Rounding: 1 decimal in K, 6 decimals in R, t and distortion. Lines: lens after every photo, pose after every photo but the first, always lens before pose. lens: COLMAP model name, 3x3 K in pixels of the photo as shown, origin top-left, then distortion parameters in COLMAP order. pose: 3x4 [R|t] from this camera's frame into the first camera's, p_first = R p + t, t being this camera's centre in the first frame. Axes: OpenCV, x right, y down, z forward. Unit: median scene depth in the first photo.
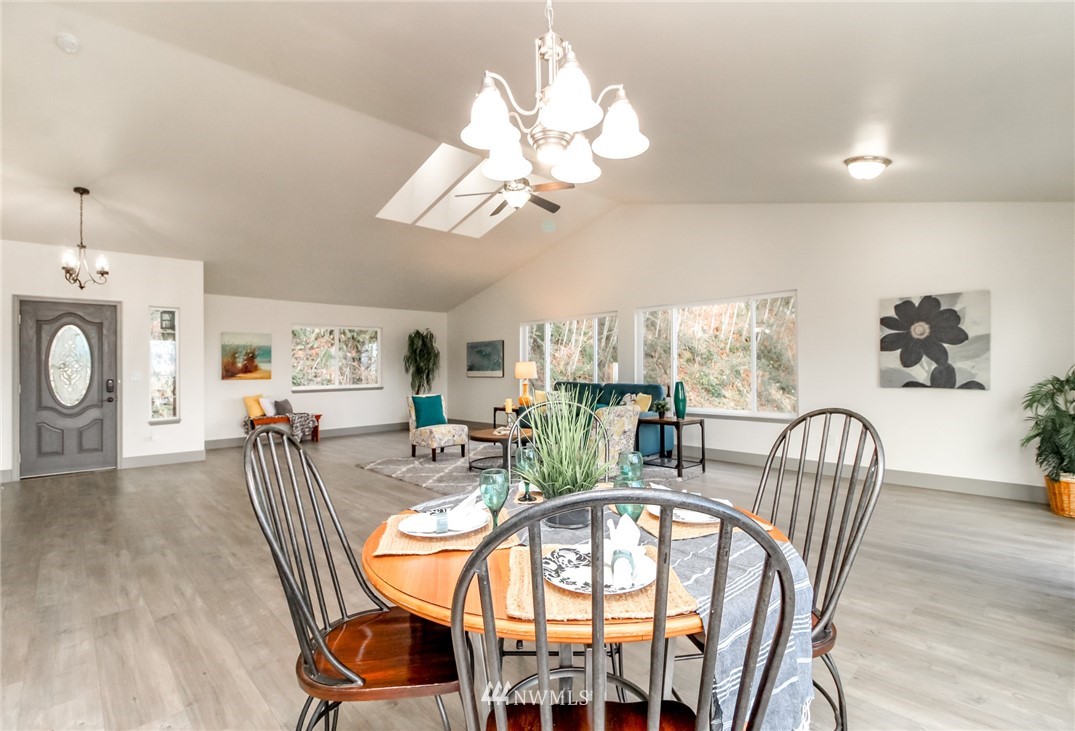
lens RADIAL K [[504.6, 0, 531.6], [0, 504.6, 361.0], [0, 0, 1]] dist [0.019681, -0.016423]
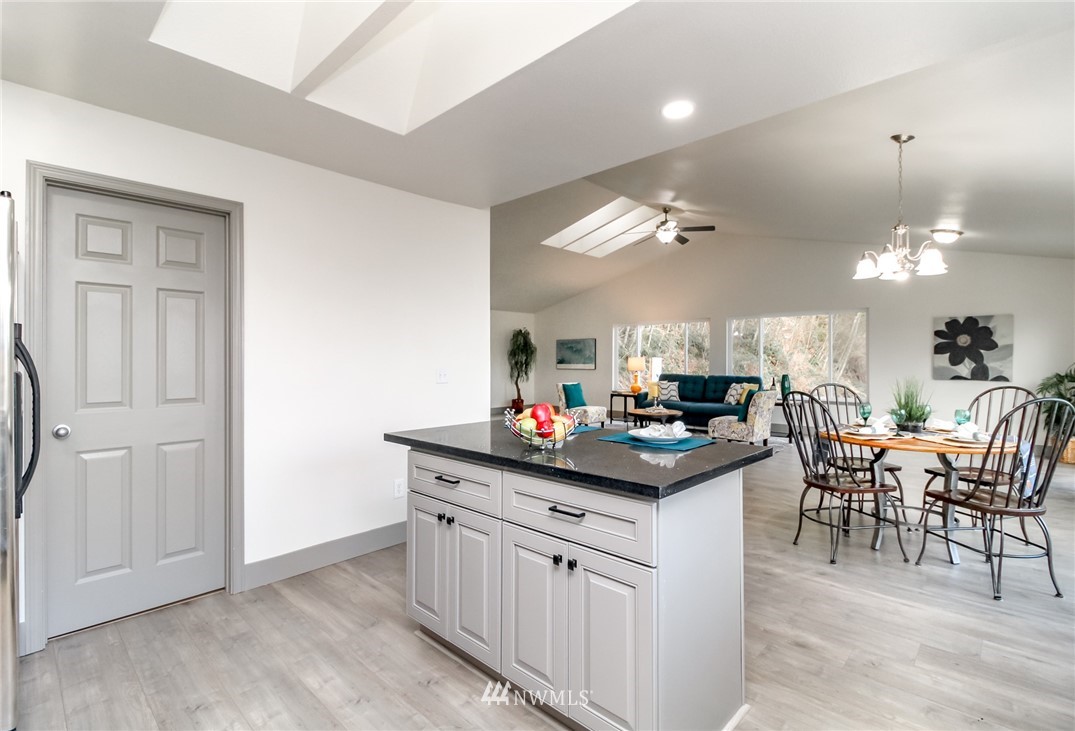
lens RADIAL K [[504.6, 0, 531.6], [0, 504.6, 361.0], [0, 0, 1]] dist [0.019681, -0.016423]
pose [[0.997945, 0.011137, 0.063108, -0.412627], [-0.012126, 0.999809, 0.015317, -0.006605], [-0.062925, -0.016050, 0.997889, -0.272249]]
